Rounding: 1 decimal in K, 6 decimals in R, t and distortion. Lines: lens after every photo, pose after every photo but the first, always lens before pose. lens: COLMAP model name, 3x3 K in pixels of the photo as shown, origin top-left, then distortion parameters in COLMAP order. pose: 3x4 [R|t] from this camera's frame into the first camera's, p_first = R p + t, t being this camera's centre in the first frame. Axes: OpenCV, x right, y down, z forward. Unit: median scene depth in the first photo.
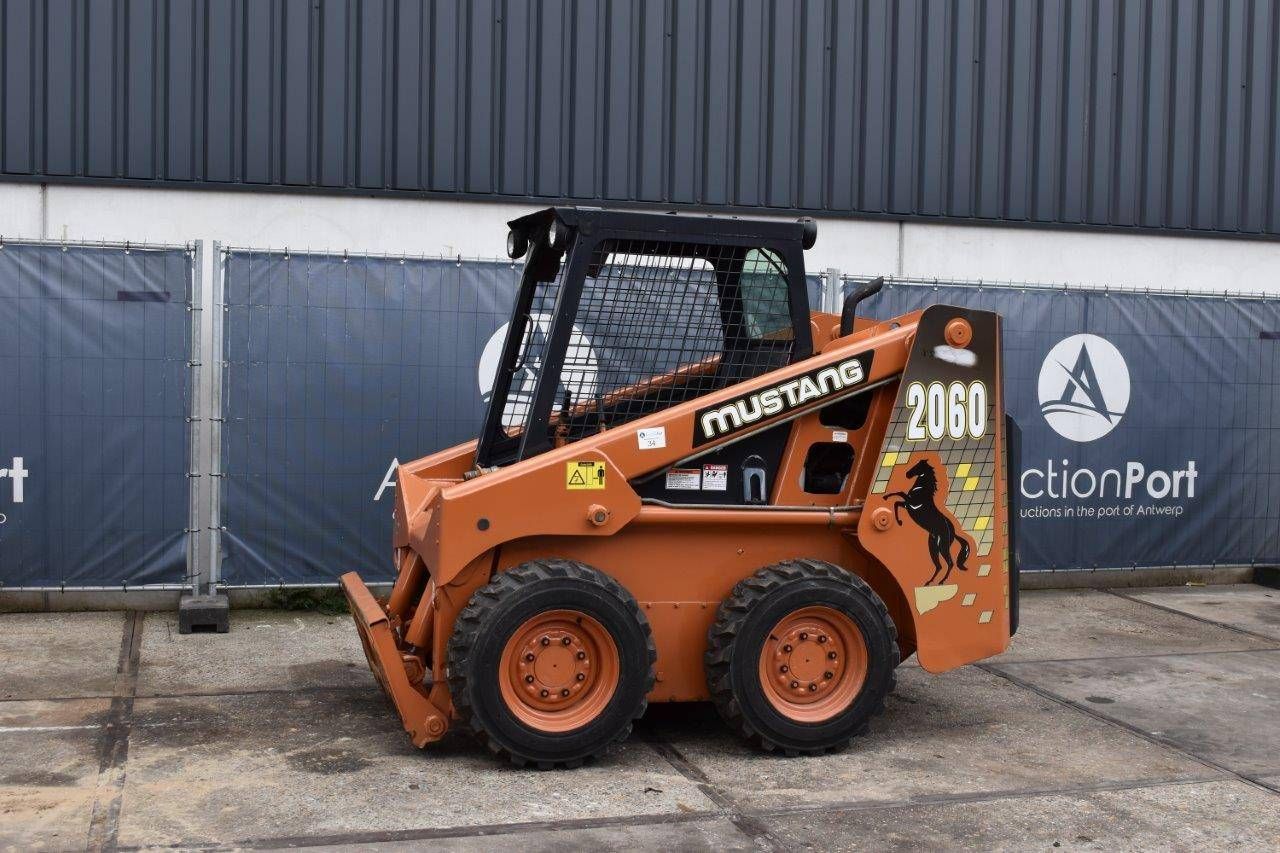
lens RADIAL K [[1486.3, 0, 633.2], [0, 1486.3, 427.7], [0, 0, 1]] dist [-0.059598, 0.032417]
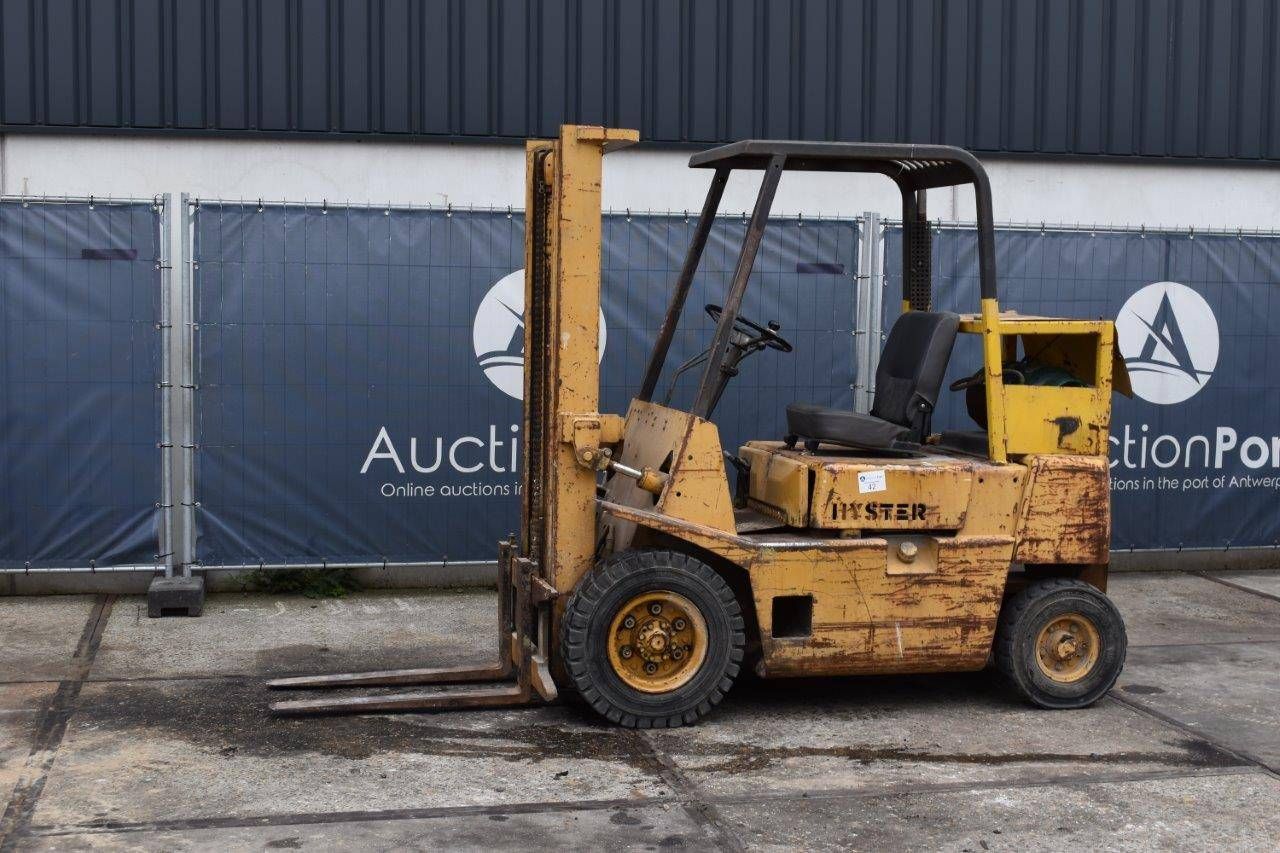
lens RADIAL K [[1731.5, 0, 656.8], [0, 1731.5, 423.4], [0, 0, 1]] dist [-0.019798, -0.061564]
pose [[0.997628, -0.007348, -0.068440, 0.083954], [0.008178, 0.999896, 0.011853, 0.007080], [0.068346, -0.012384, 0.997585, -0.056869]]
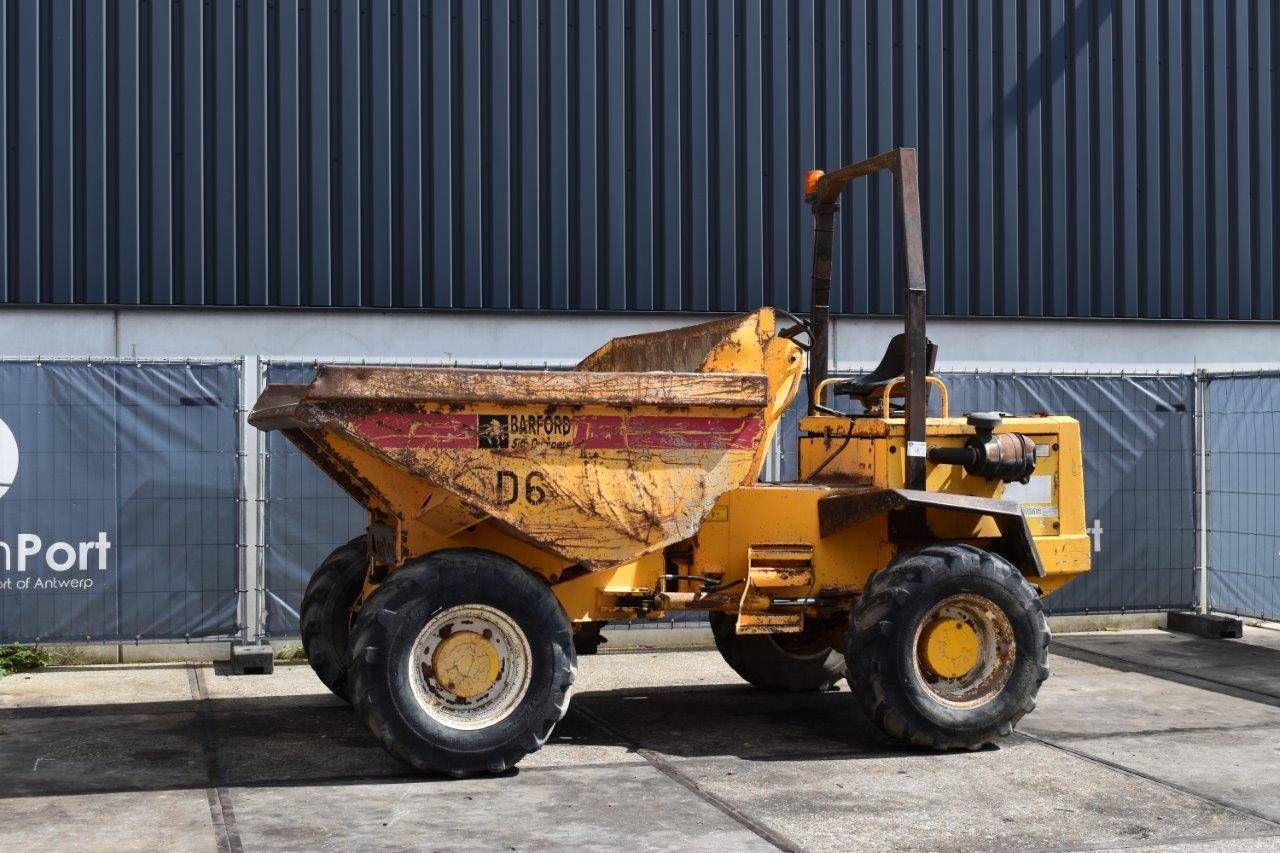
lens RADIAL K [[1844.6, 0, 640.0], [0, 1844.6, 426.5], [0, 0, 1]] dist [-0.002057, -0.057897]
pose [[0.999494, -0.024636, -0.020098, 0.064383], [0.023479, 0.998160, -0.055900, 0.026297], [0.021438, 0.055400, 0.998234, -0.520337]]
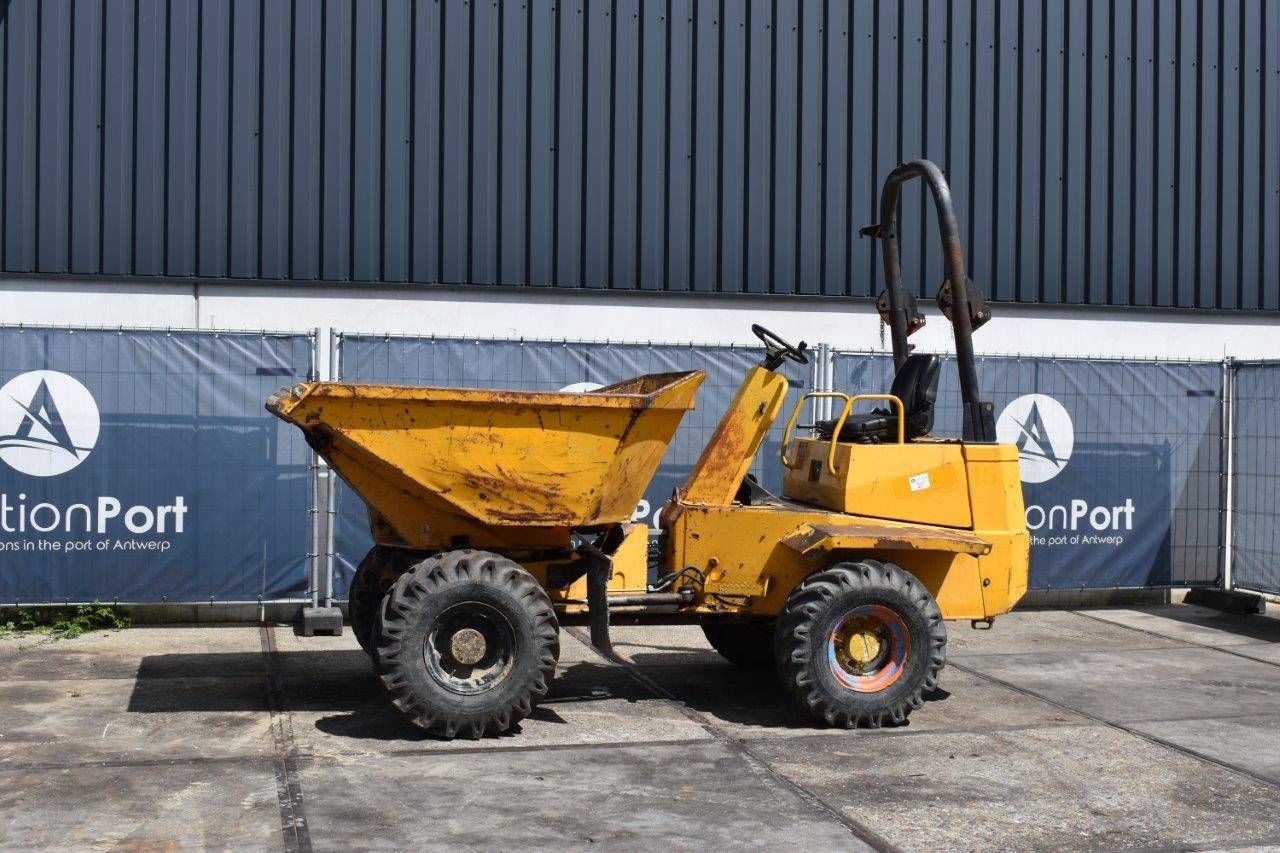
lens RADIAL K [[1570.2, 0, 640.0], [0, 1570.2, 426.5], [0, 0, 1]] dist [-0.042635, 0.017478]
pose [[0.999530, -0.008204, -0.029546, 0.022225], [0.006955, 0.999088, -0.042133, 0.017372], [0.029865, 0.041908, 0.998675, -0.335187]]
